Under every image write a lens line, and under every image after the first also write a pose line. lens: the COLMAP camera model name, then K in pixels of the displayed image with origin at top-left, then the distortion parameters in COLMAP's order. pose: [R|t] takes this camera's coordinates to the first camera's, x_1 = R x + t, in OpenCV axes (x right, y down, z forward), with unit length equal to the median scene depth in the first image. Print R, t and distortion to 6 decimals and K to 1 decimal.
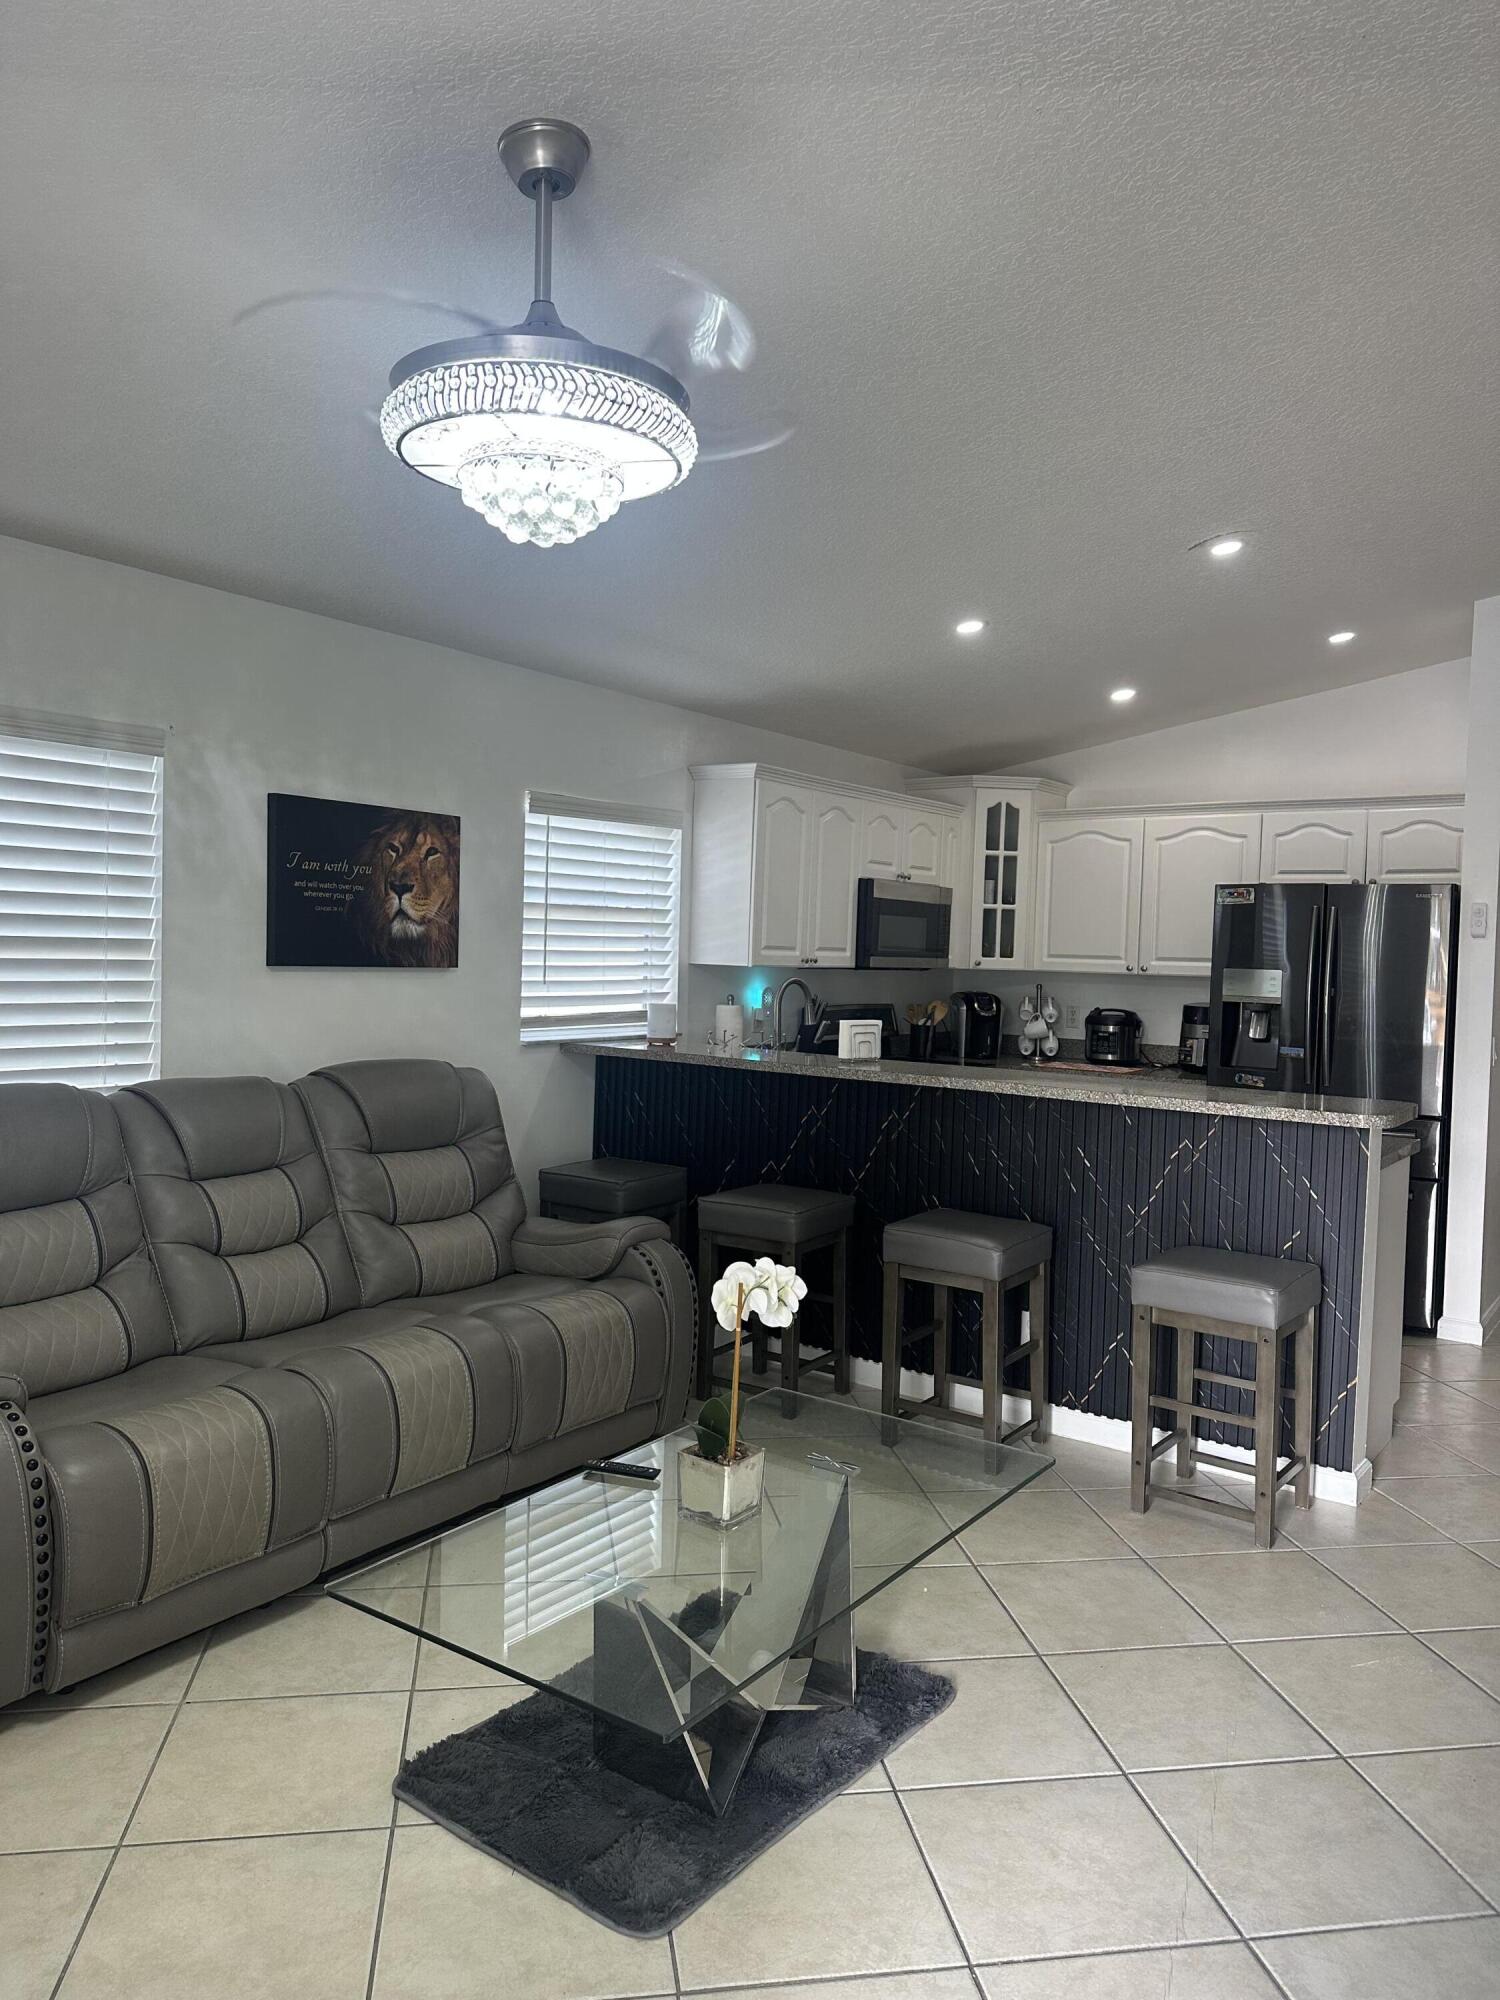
lens RADIAL K [[1390.1, 0, 770.8], [0, 1390.1, 987.6], [0, 0, 1]] dist [0.059528, -0.067710]
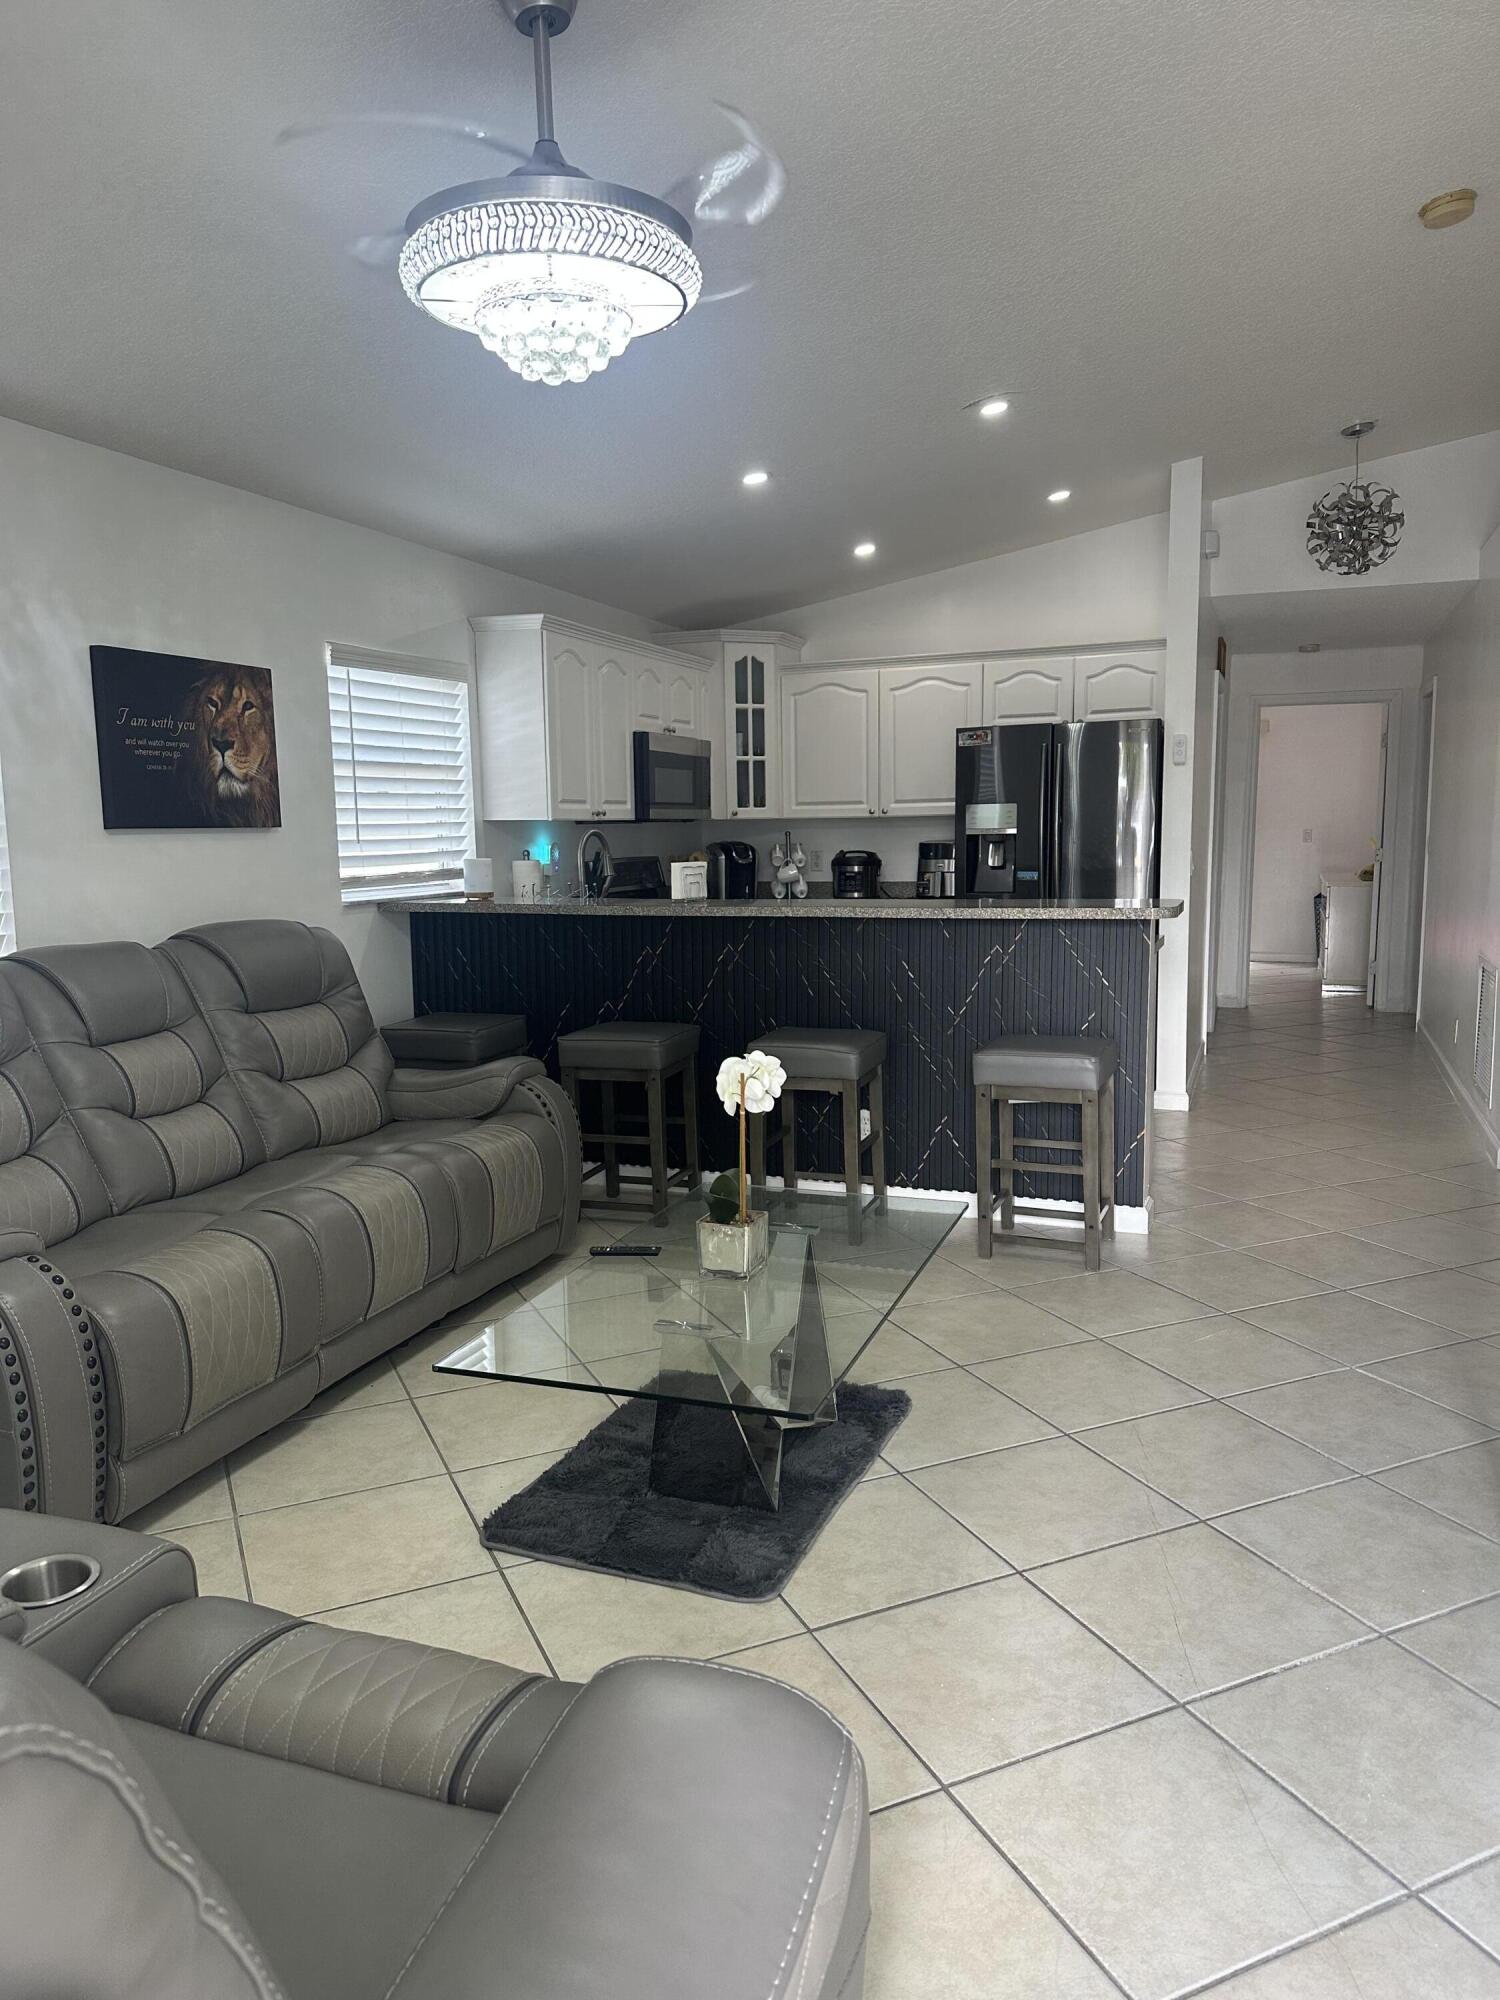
lens RADIAL K [[1390.1, 0, 752.7], [0, 1390.1, 1005.1], [0, 0, 1]] dist [0.059528, -0.067710]
pose [[0.963937, -0.077655, 0.254547, -0.194229], [0.051974, 0.992995, 0.106114, 0.026482], [-0.261004, -0.089058, 0.961221, -0.049299]]
